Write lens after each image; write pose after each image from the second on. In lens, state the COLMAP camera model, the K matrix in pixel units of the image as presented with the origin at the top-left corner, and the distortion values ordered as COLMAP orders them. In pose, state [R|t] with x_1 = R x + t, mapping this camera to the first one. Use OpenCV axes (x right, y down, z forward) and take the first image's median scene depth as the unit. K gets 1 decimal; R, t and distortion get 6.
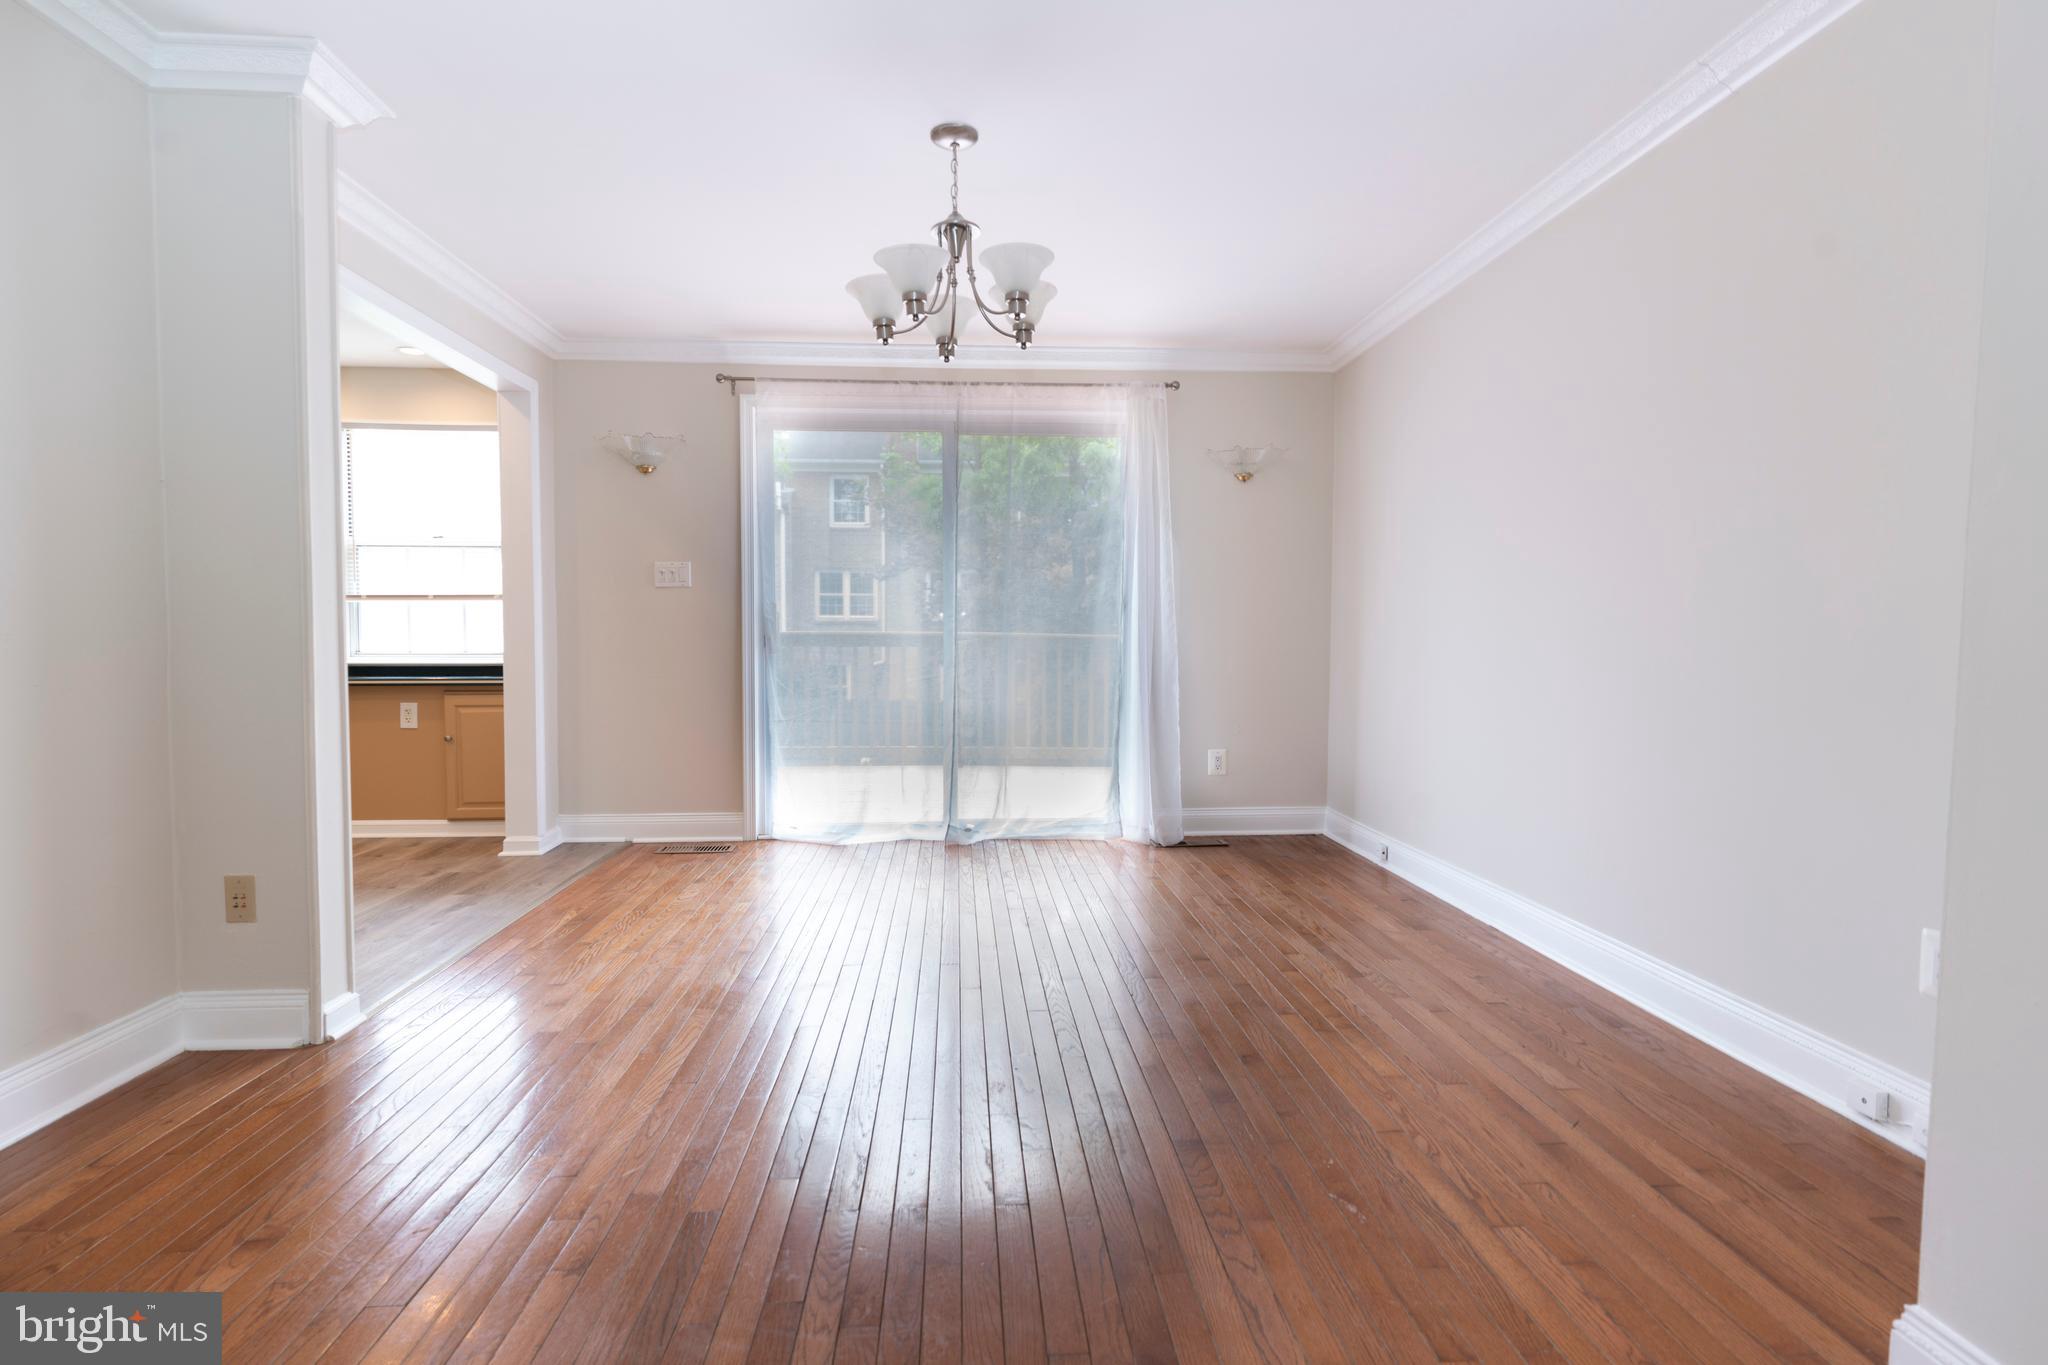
lens RADIAL K [[970.4, 0, 1011.9], [0, 970.4, 680.7], [0, 0, 1]] dist [0.008726, -0.001549]
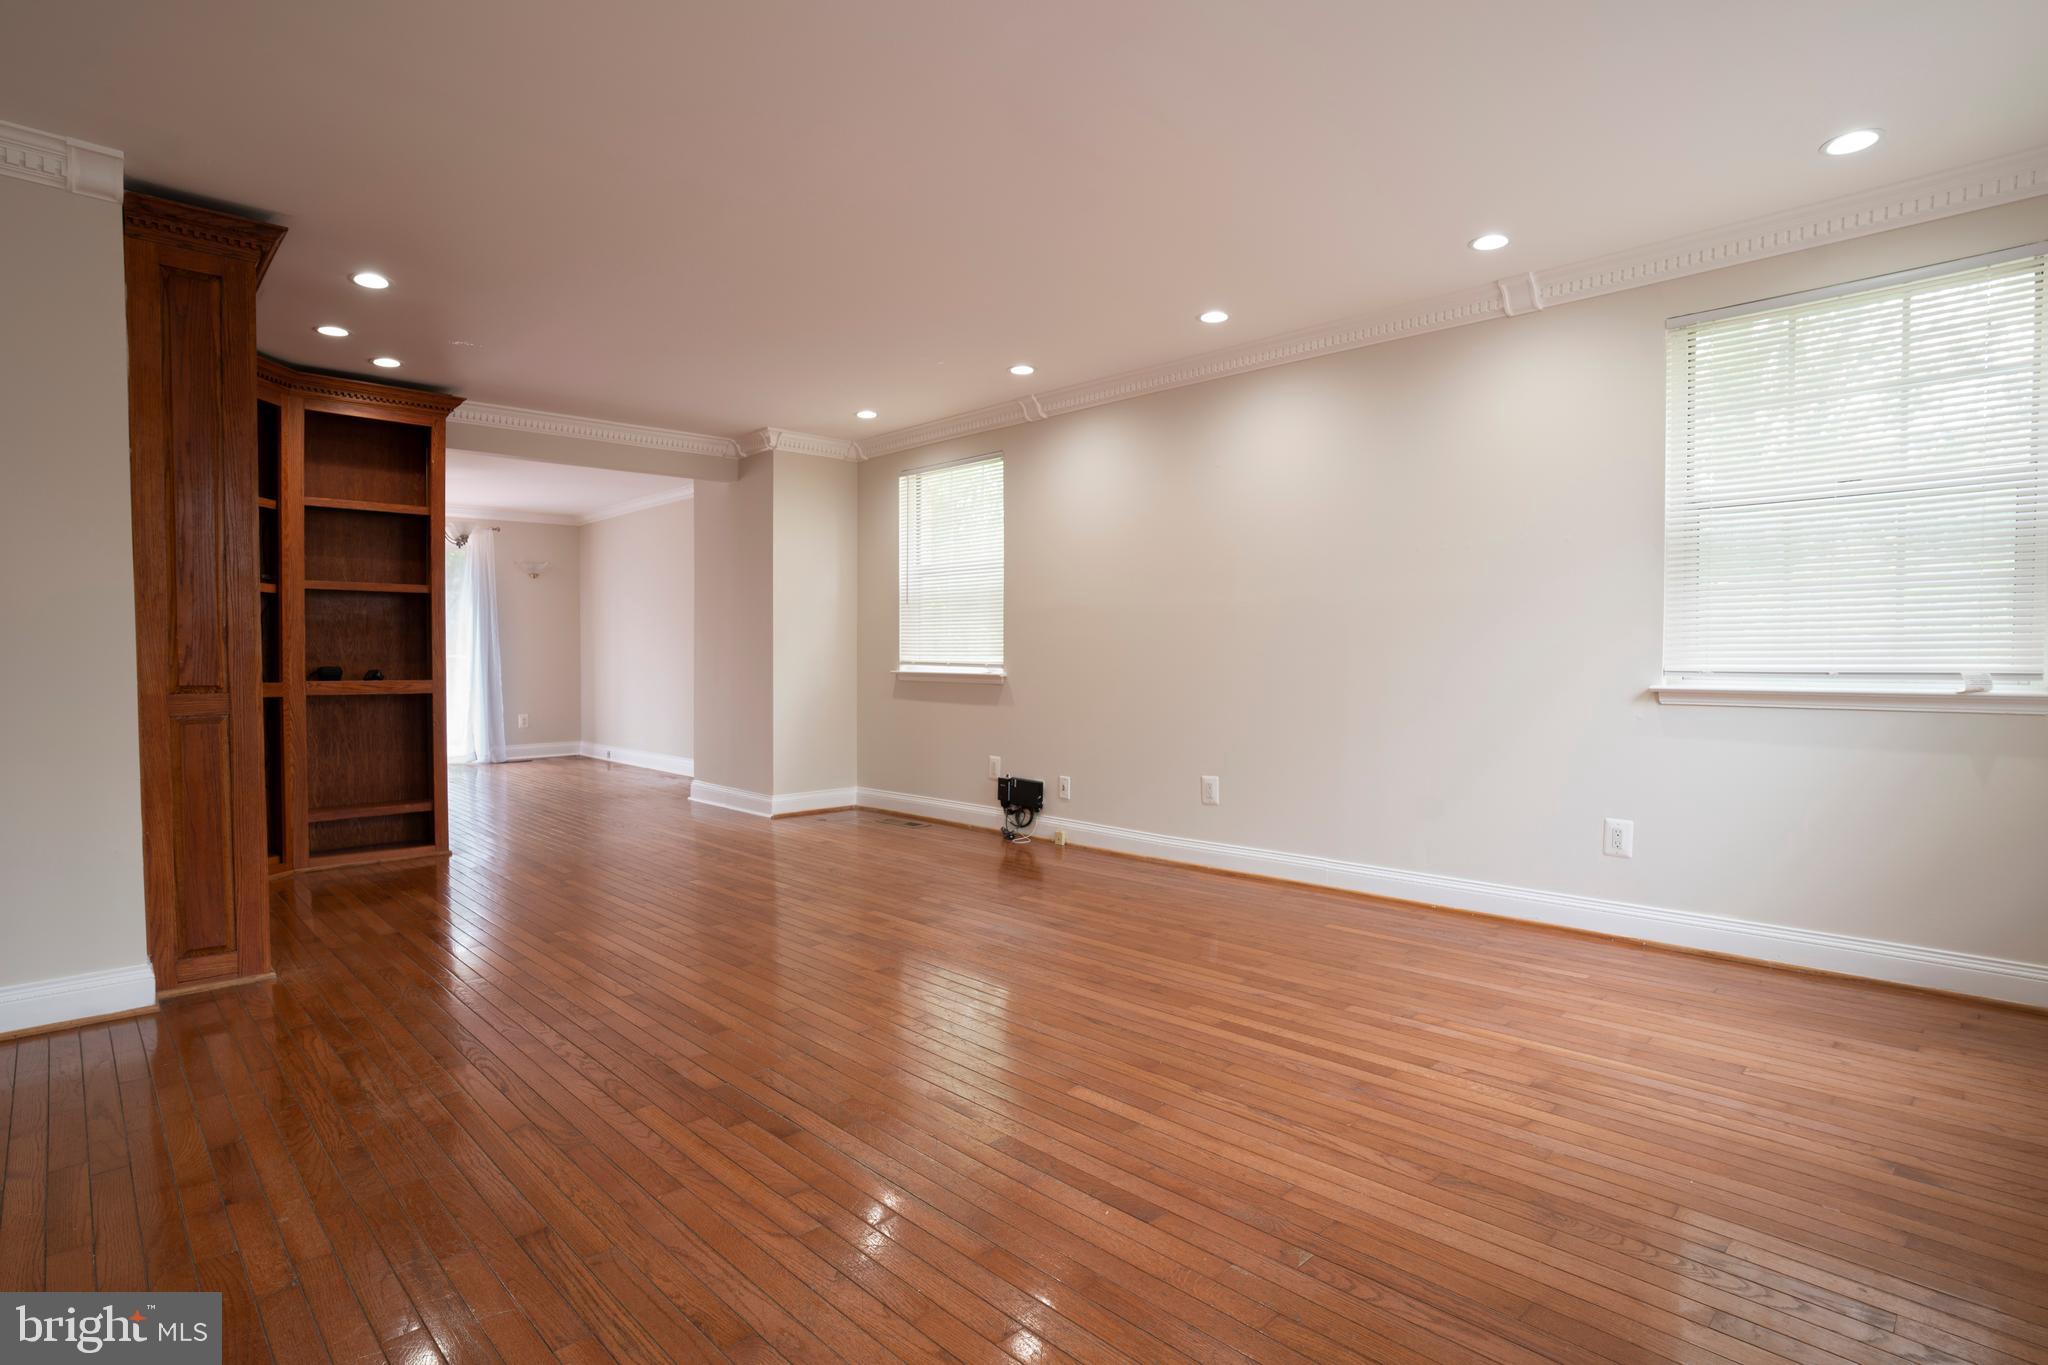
lens RADIAL K [[970.4, 0, 1008.0], [0, 970.4, 679.3], [0, 0, 1]] dist [0.008726, -0.001549]
pose [[0.753469, -0.016530, 0.657275, -0.346932], [0.029534, 0.999526, -0.008719, 0.045312], [-0.656819, 0.025981, 0.753600, -1.148283]]
